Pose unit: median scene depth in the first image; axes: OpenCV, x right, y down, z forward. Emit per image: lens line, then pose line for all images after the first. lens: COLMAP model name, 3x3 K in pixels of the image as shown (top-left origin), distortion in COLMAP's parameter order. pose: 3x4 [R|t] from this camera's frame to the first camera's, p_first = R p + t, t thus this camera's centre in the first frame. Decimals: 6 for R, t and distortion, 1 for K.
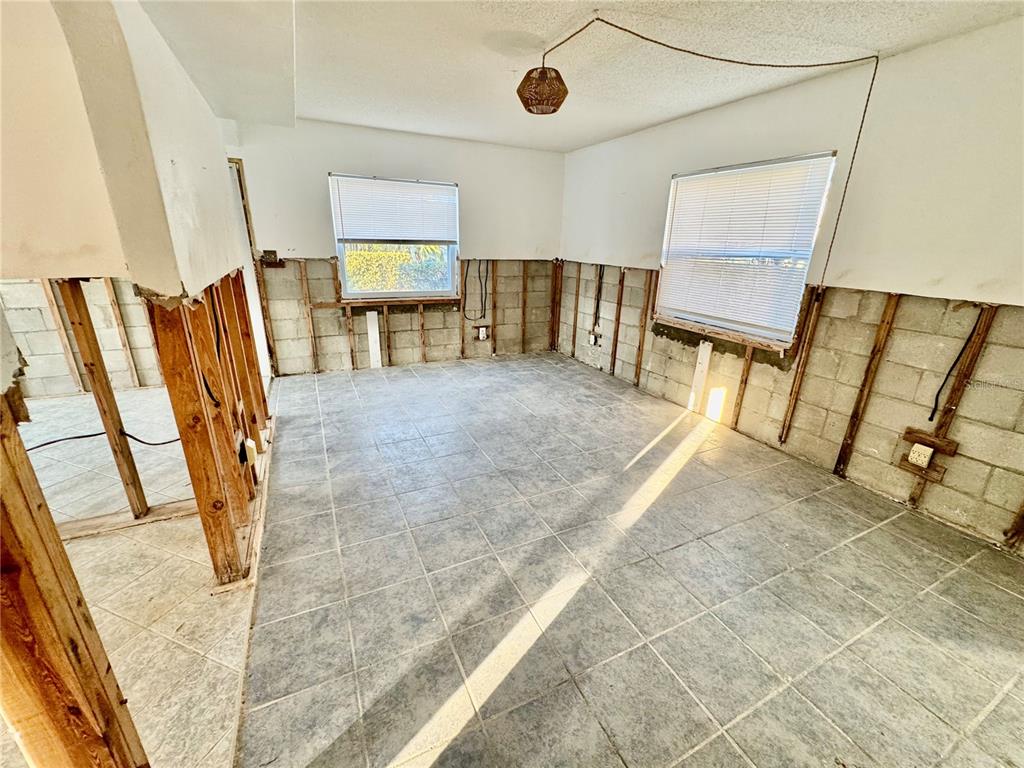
lens RADIAL K [[418.0, 0, 512.7], [0, 418.0, 385.4], [0, 0, 1]] dist [-0.004553, 0.000525]
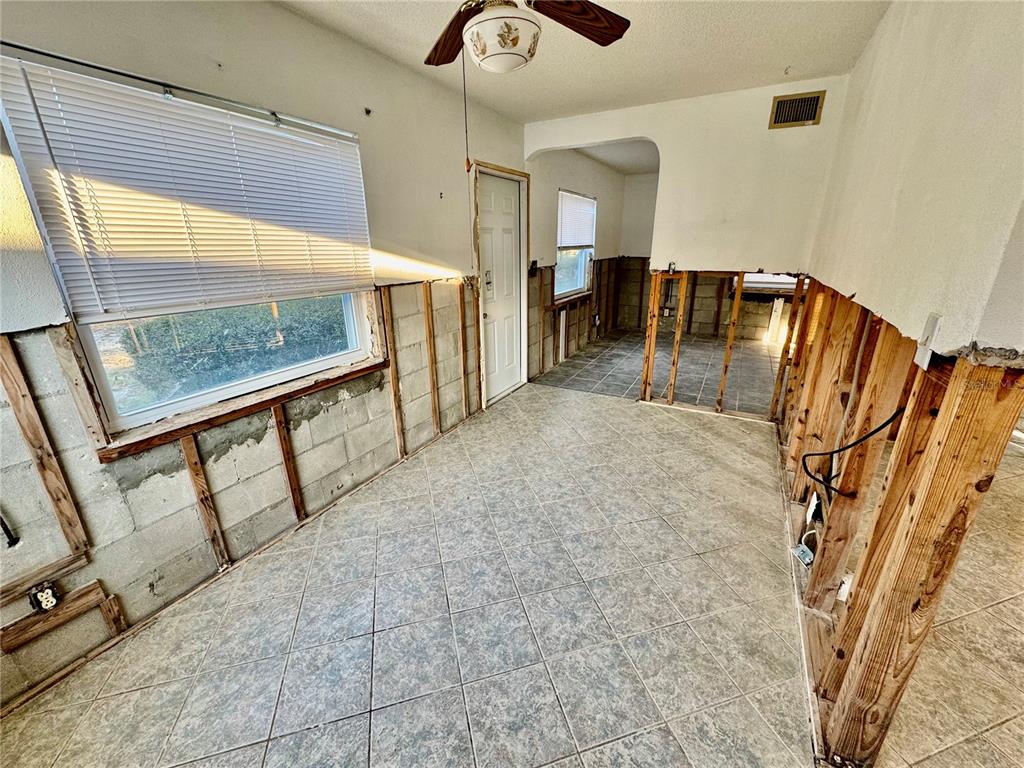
lens RADIAL K [[418.0, 0, 511.0], [0, 418.0, 380.8], [0, 0, 1]] dist [-0.004553, 0.000525]
pose [[0.811120, -0.214626, 0.544077, -1.357517], [0.215472, 0.974464, 0.063175, -0.114974], [-0.543743, 0.065991, 0.836653, 0.183595]]
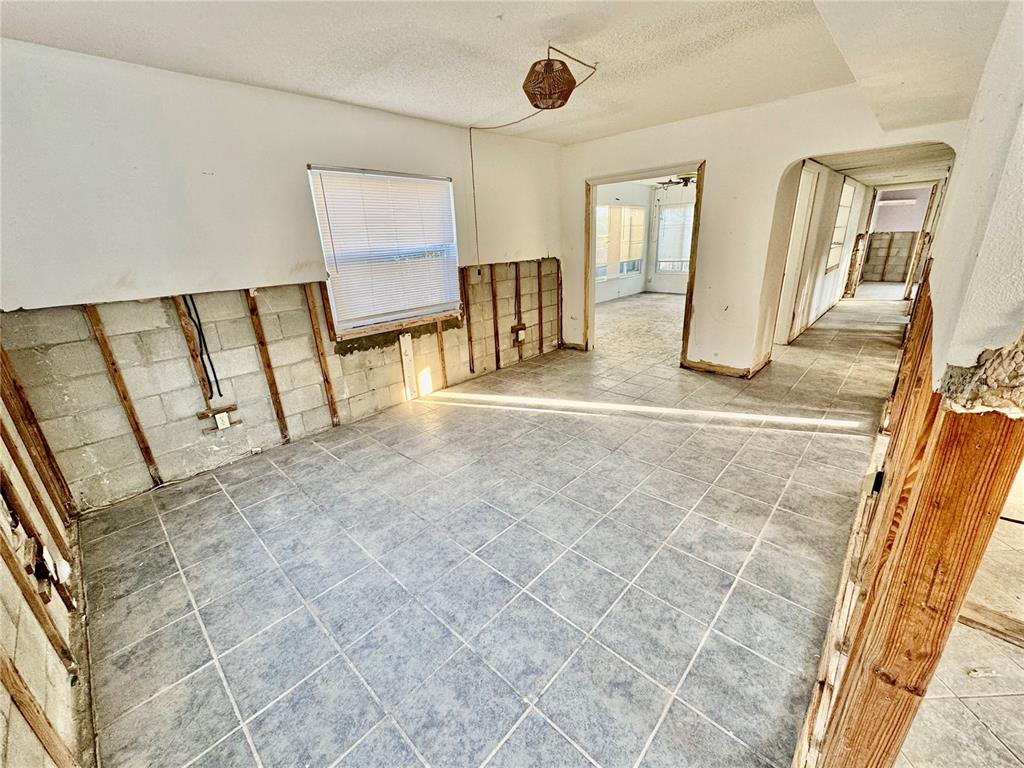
lens RADIAL K [[418.0, 0, 513.1], [0, 418.0, 384.7], [0, 0, 1]] dist [-0.004553, 0.000525]
pose [[-0.360805, -0.319953, 0.876042, -0.596253], [0.334434, 0.832460, 0.441775, -0.361607], [-0.870617, 0.452373, -0.193353, 0.975368]]
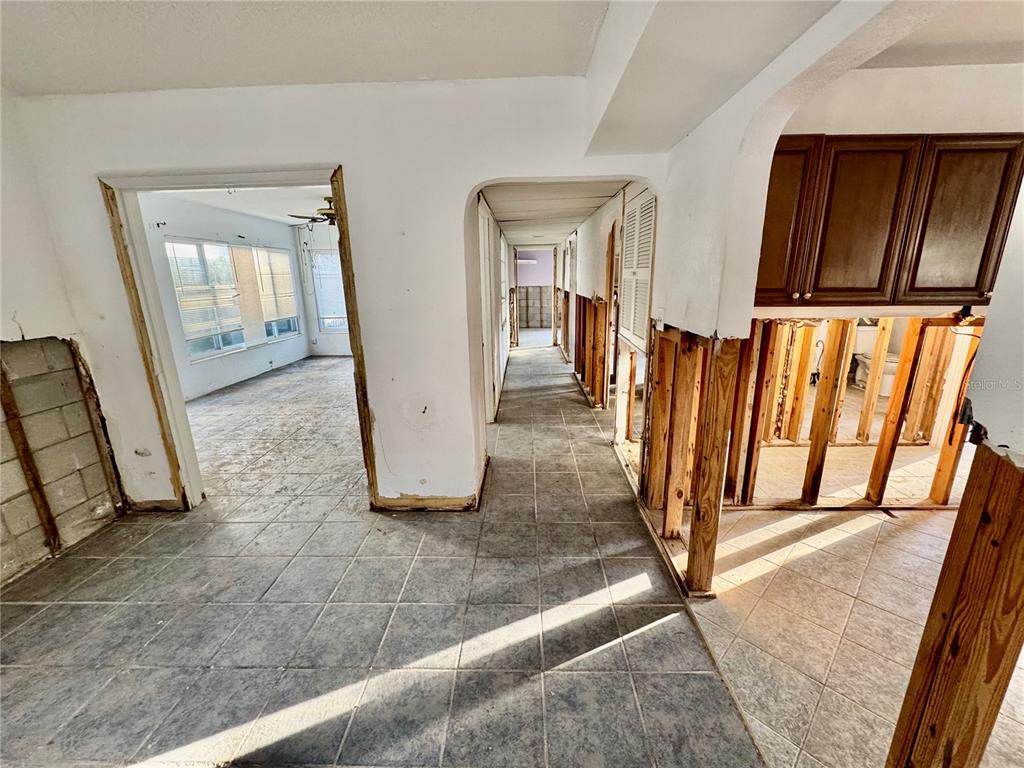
lens RADIAL K [[418.0, 0, 514.9], [0, 418.0, 384.7], [0, 0, 1]] dist [-0.004553, 0.000525]
pose [[-0.889605, -0.126169, 0.438958, -0.188511], [0.141629, 0.837507, 0.527753, -0.223771], [-0.434217, 0.531660, -0.727182, 0.584533]]
